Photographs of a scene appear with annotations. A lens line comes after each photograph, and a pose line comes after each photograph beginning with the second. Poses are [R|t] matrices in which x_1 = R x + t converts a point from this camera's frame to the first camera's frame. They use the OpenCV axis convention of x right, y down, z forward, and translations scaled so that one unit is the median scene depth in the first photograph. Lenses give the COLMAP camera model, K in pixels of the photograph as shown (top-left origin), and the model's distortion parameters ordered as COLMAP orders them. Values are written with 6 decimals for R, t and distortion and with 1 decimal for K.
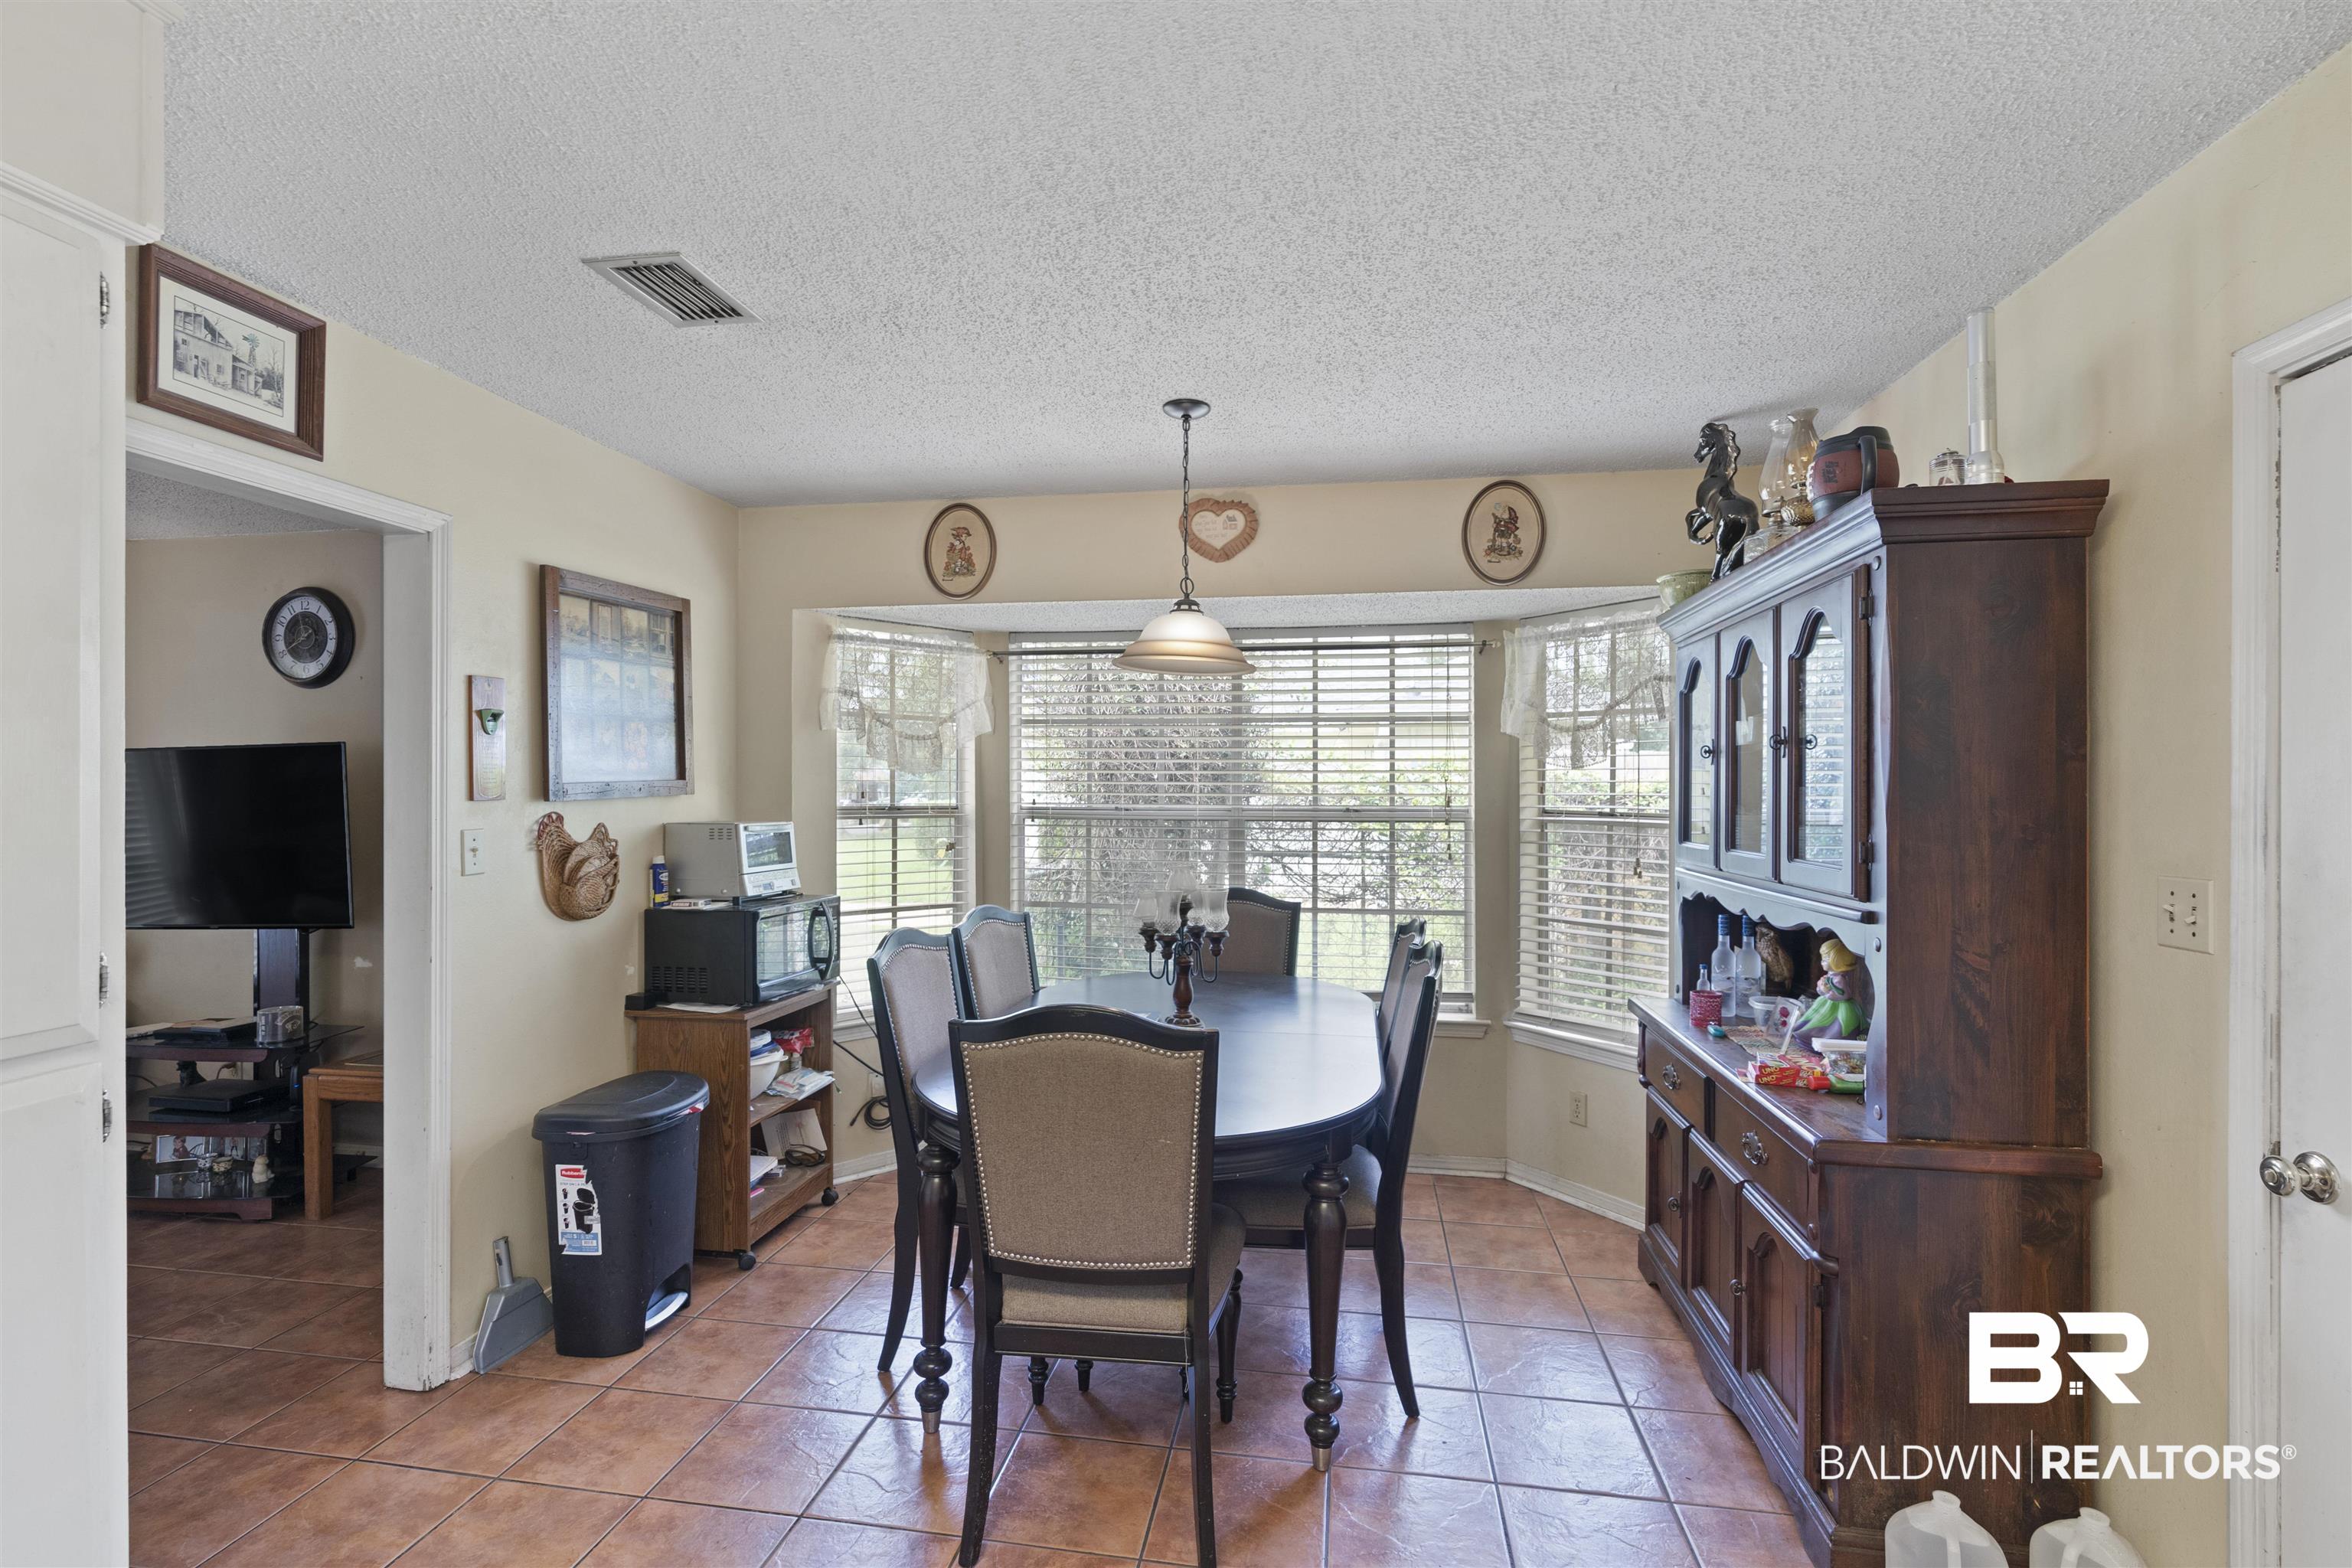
lens RADIAL K [[1066.8, 0, 1174.6], [0, 1066.8, 788.3], [0, 0, 1]] dist [-0.005066, 0.001555]
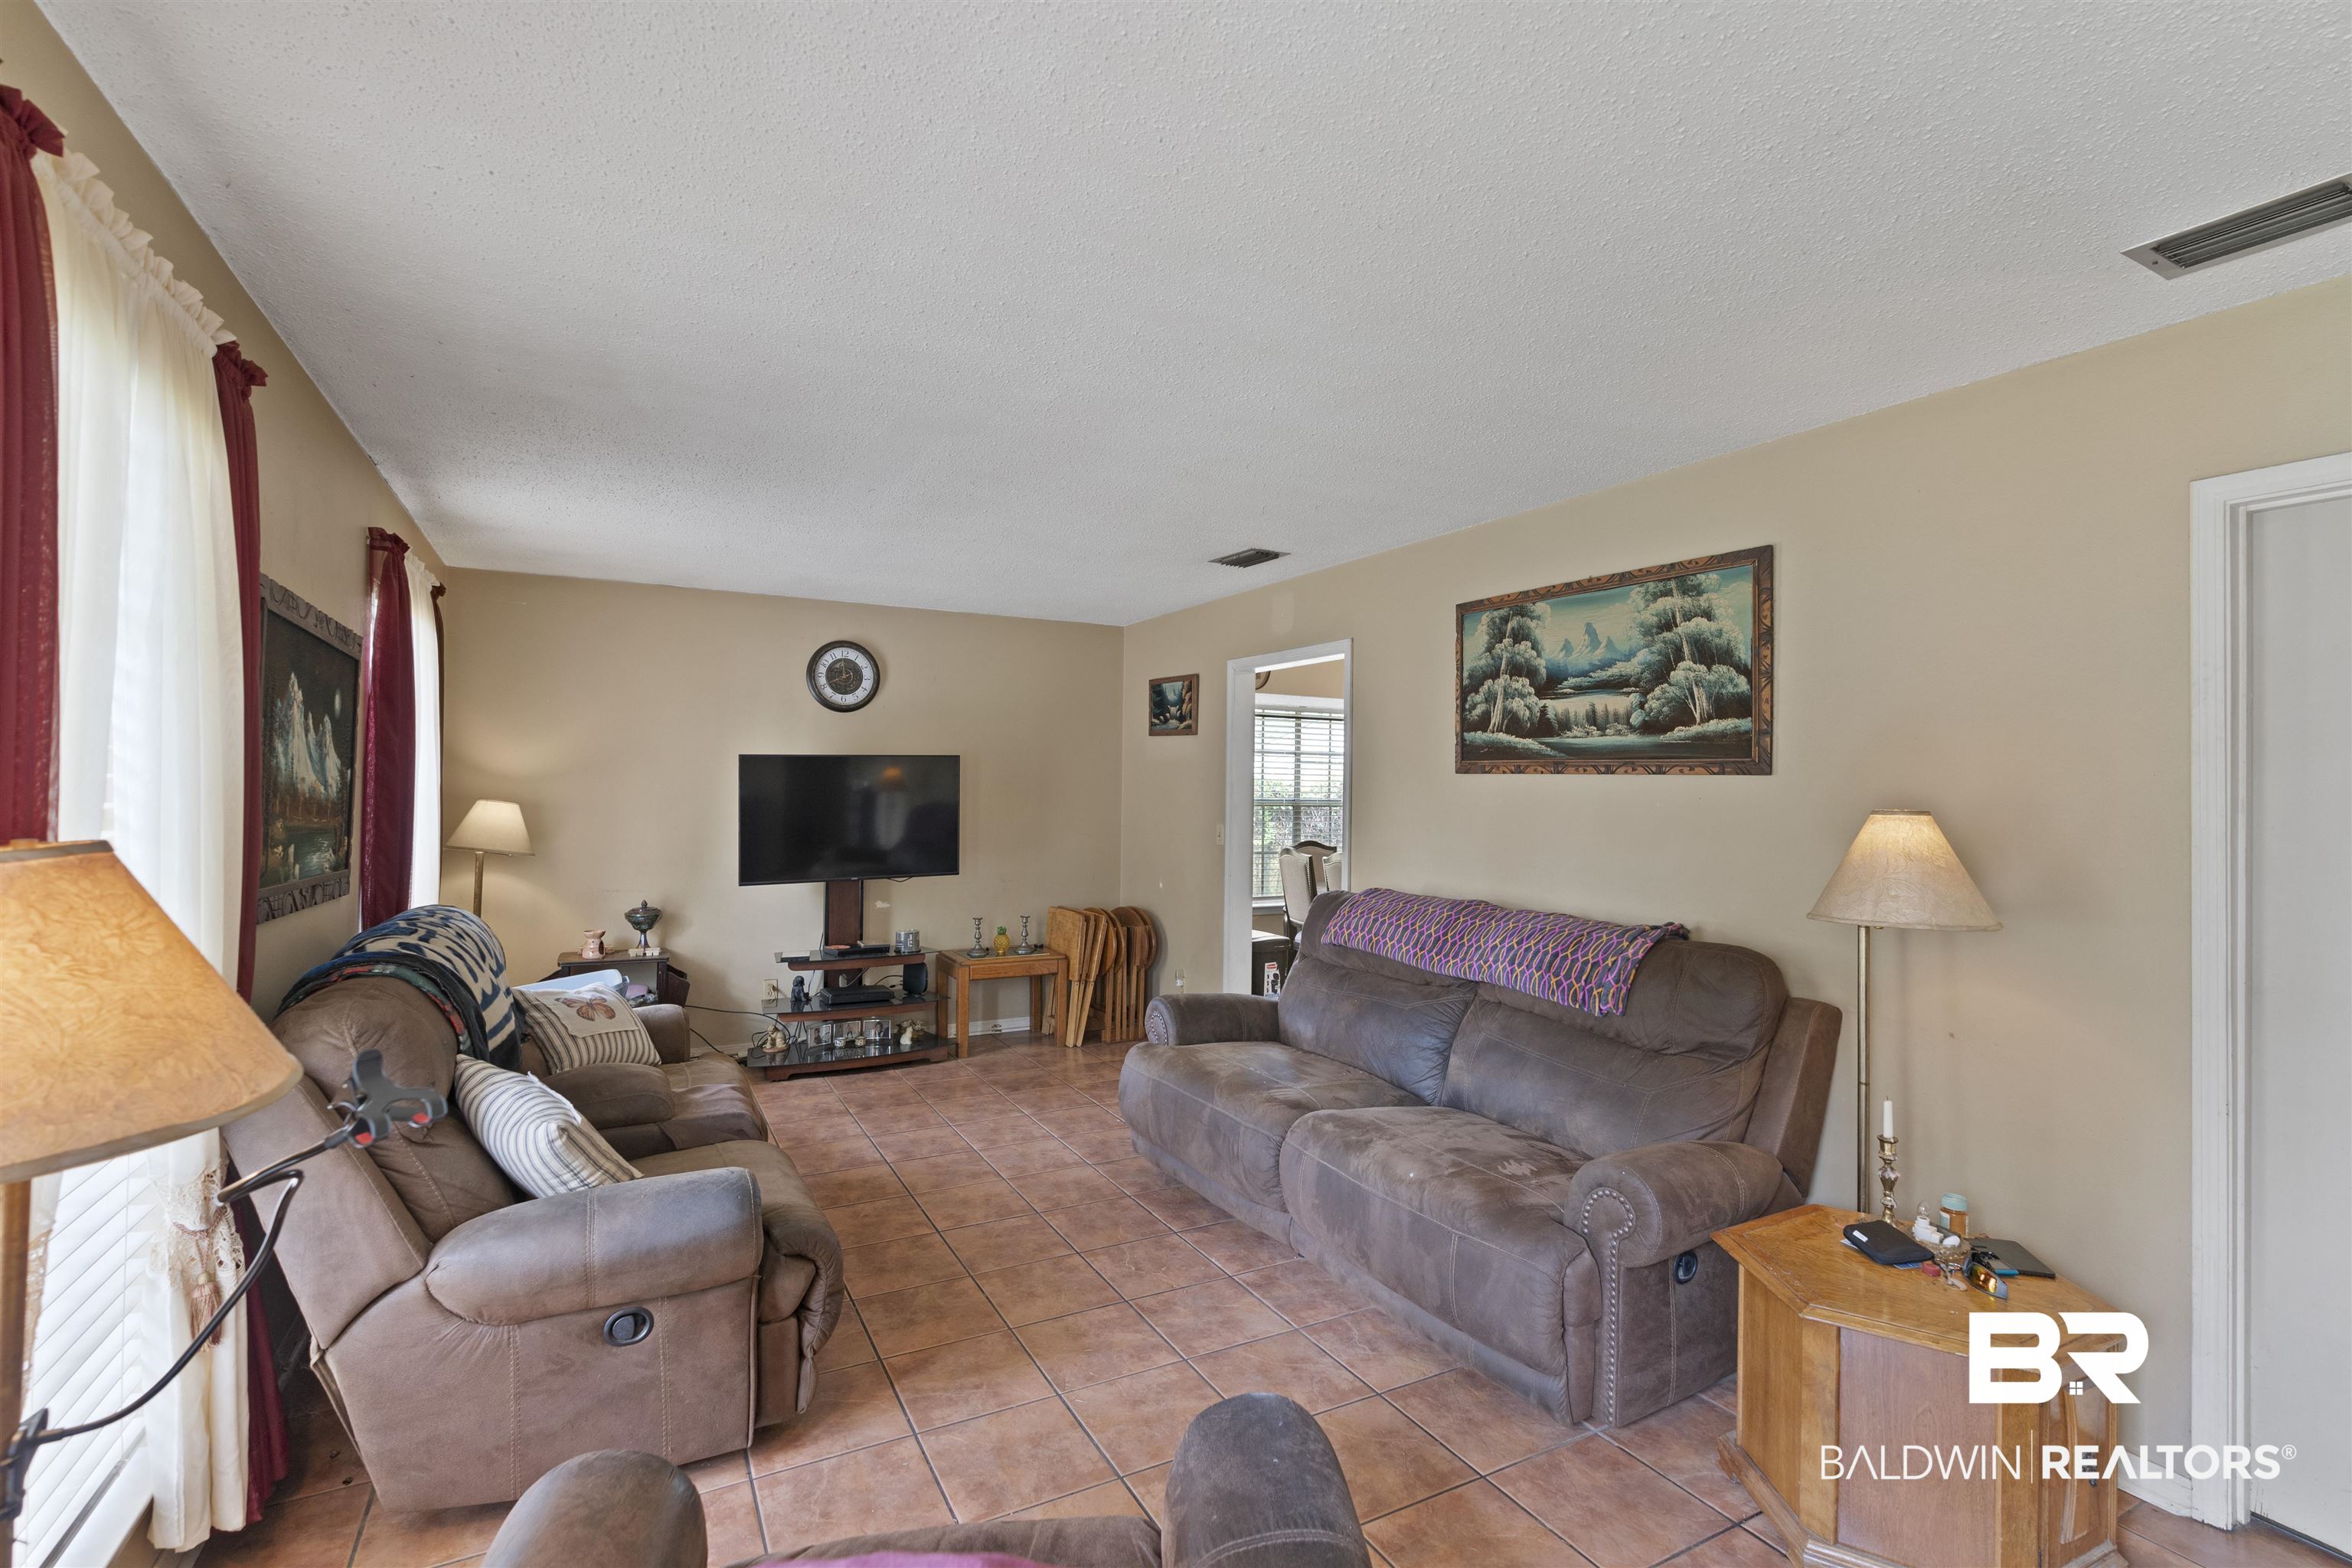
lens RADIAL K [[1066.8, 0, 1164.6], [0, 1066.8, 773.1], [0, 0, 1]] dist [-0.005066, 0.001555]
pose [[0.786654, 0.022376, 0.616989, -1.350228], [-0.014538, 0.999737, -0.017722, 0.005453], [-0.617223, 0.004971, 0.786772, -0.375762]]
